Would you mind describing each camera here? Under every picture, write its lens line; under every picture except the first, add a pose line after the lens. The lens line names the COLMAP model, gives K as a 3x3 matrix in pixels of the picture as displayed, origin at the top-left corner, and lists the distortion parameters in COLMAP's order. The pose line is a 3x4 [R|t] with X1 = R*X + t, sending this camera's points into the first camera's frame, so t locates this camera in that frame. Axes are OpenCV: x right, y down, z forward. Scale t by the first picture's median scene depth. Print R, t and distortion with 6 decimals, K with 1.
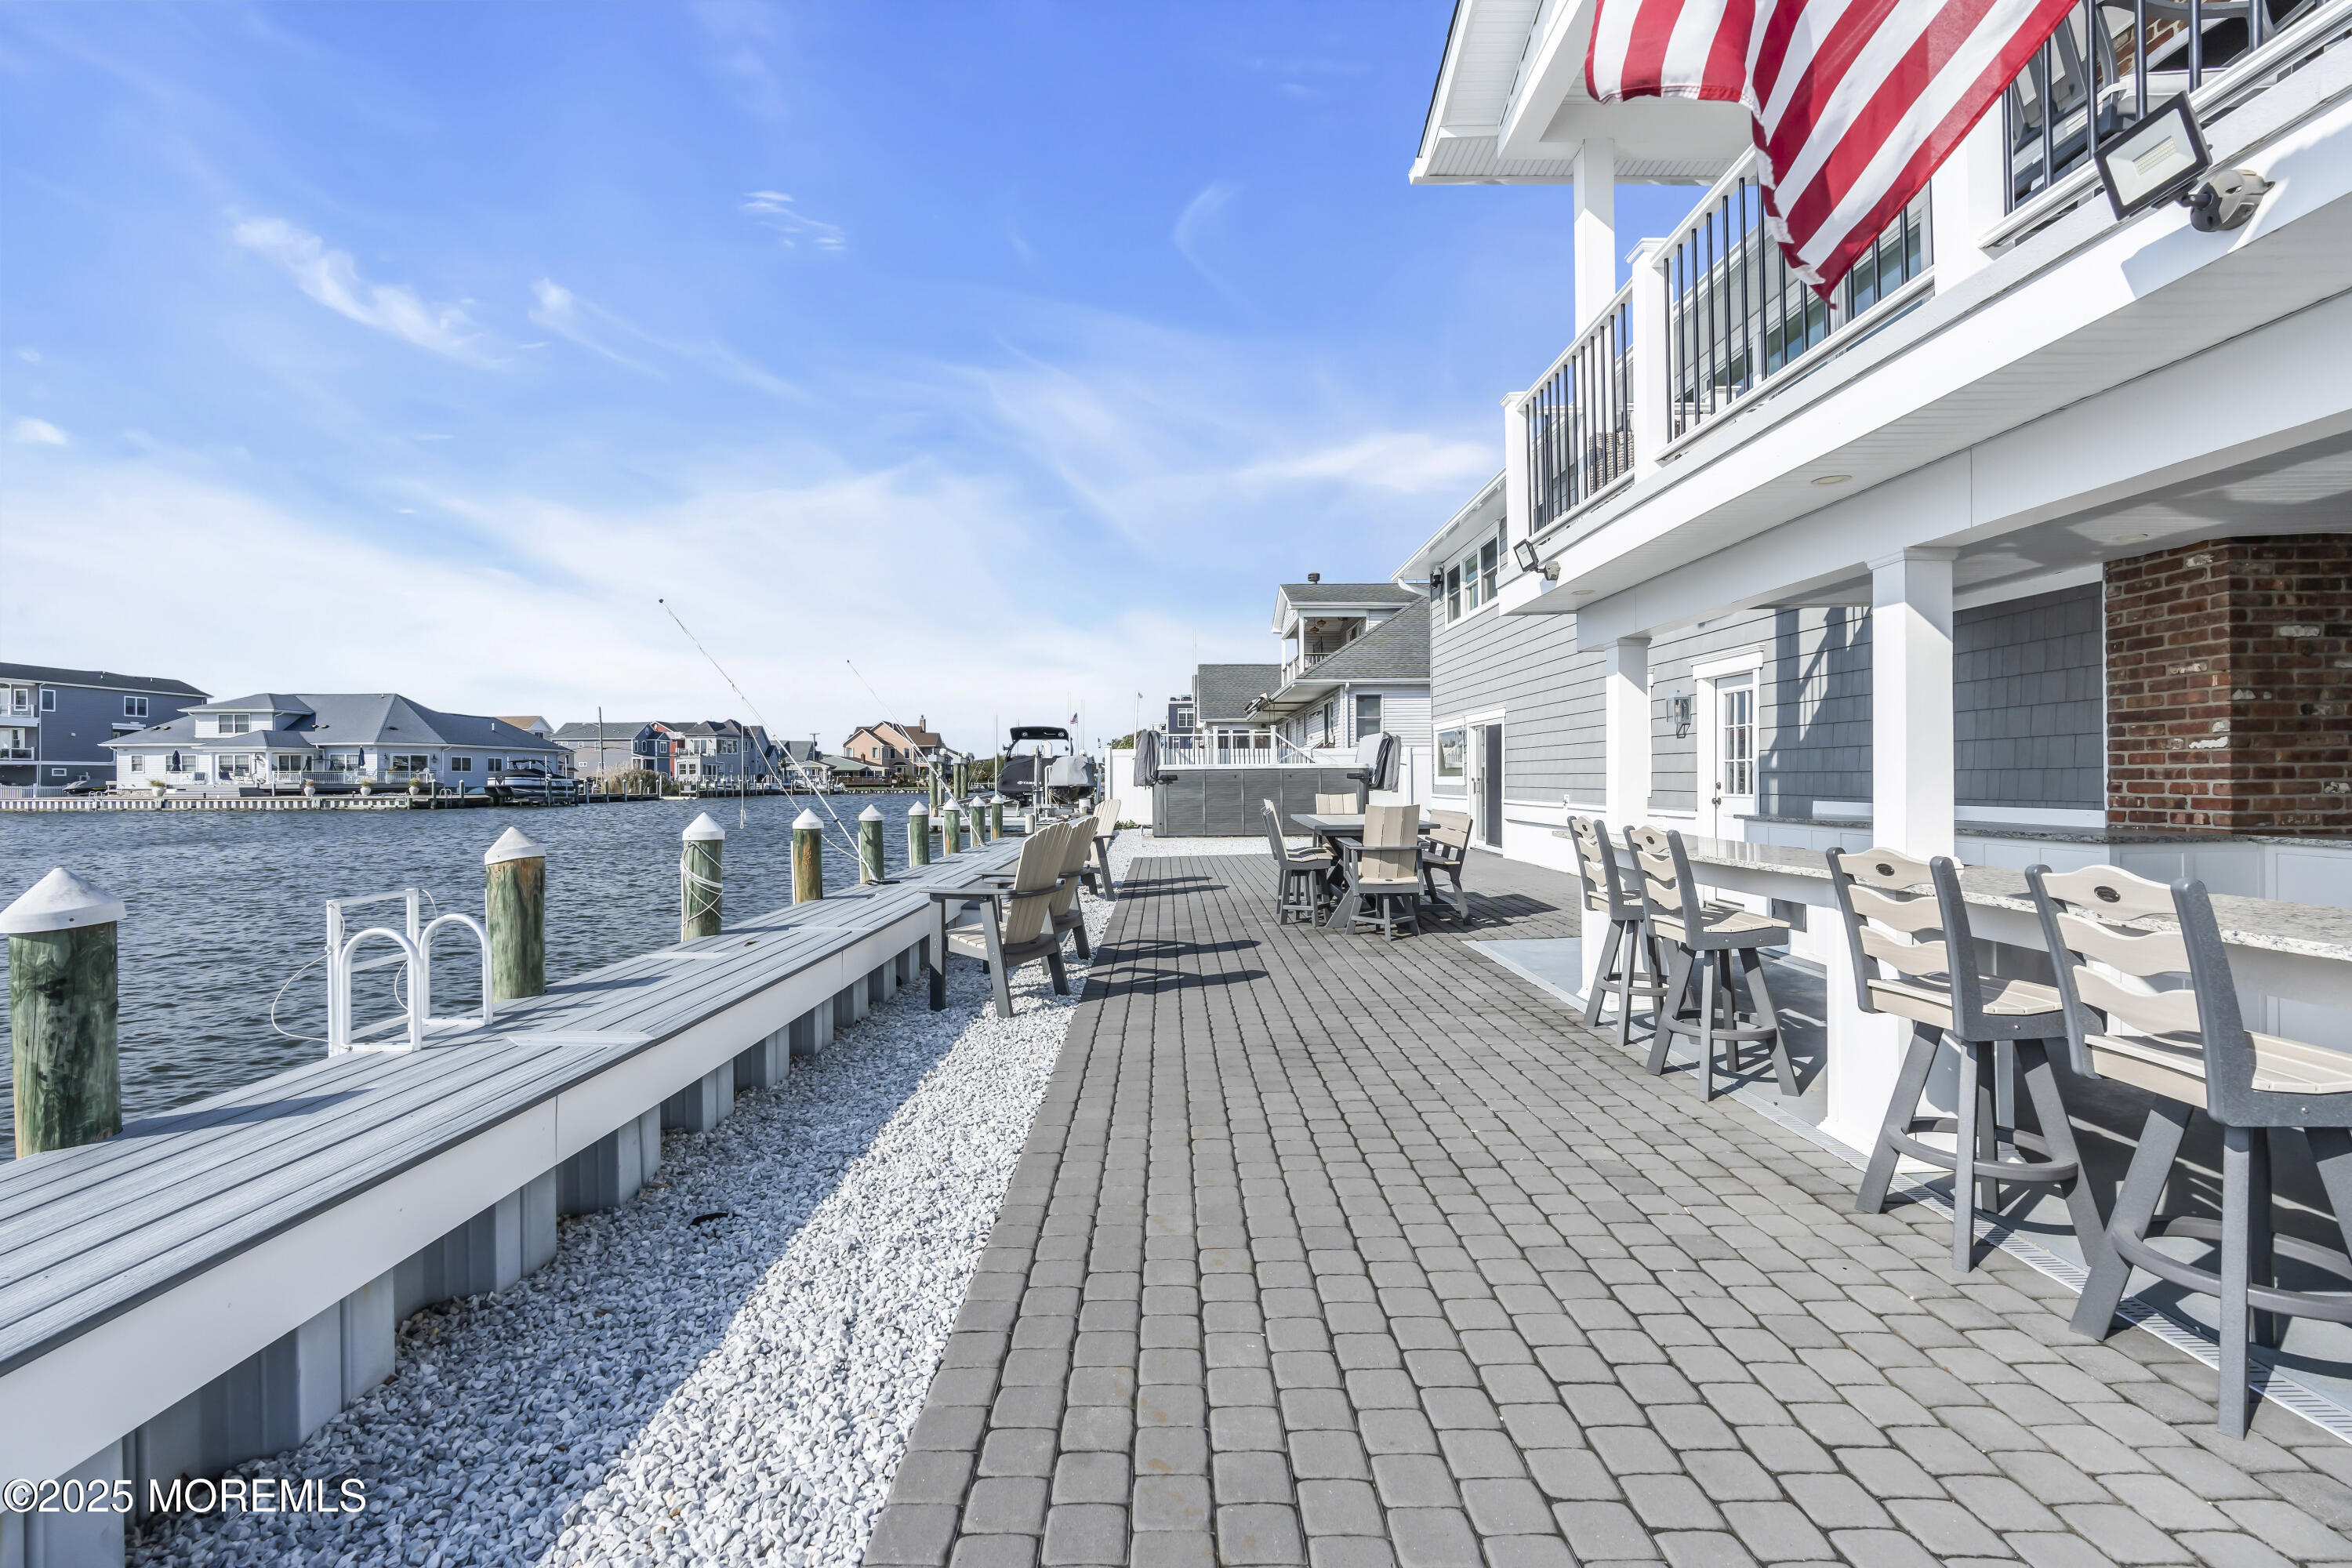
lens RADIAL K [[1053.7, 0, 1169.4], [0, 1053.7, 783.3], [0, 0, 1]] dist [-0.005352, -0.000099]
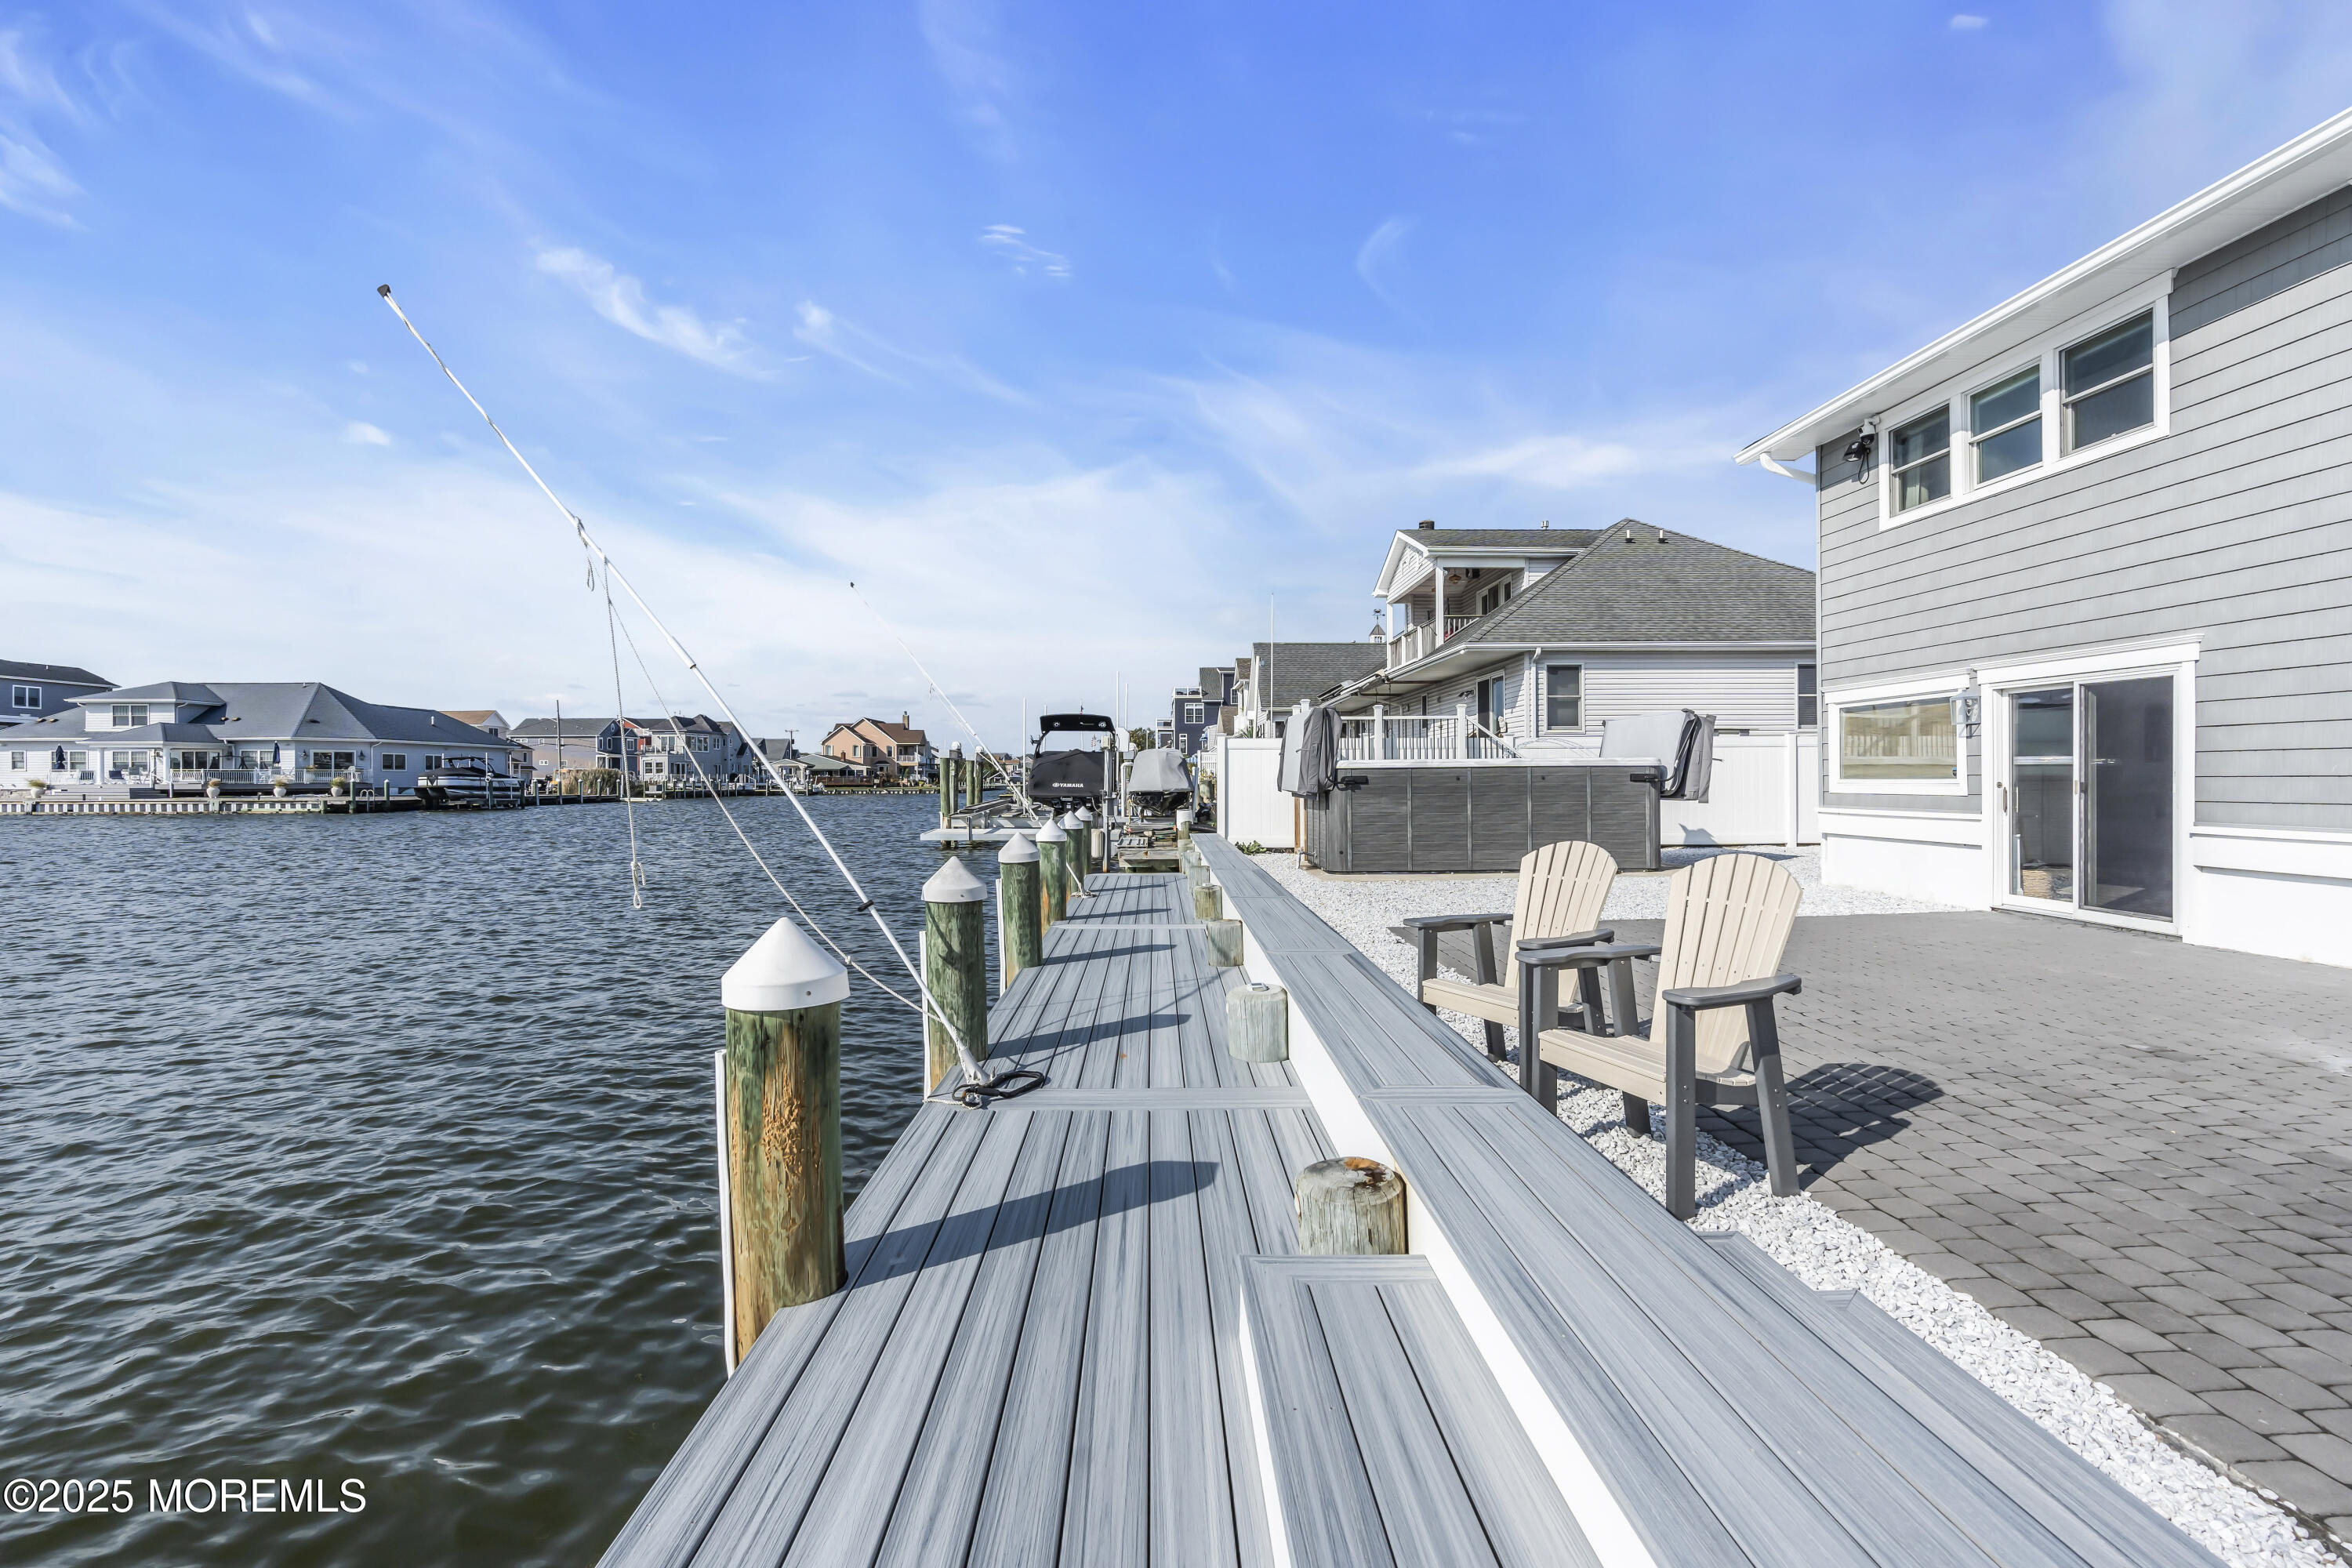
lens RADIAL K [[1053.7, 0, 1169.4], [0, 1053.7, 783.3], [0, 0, 1]] dist [-0.005352, -0.000099]
pose [[0.999800, 0.000939, 0.019963, -0.034695], [-0.000946, 0.999999, 0.000338, -0.000997], [-0.019963, -0.000357, 0.999801, 0.100961]]
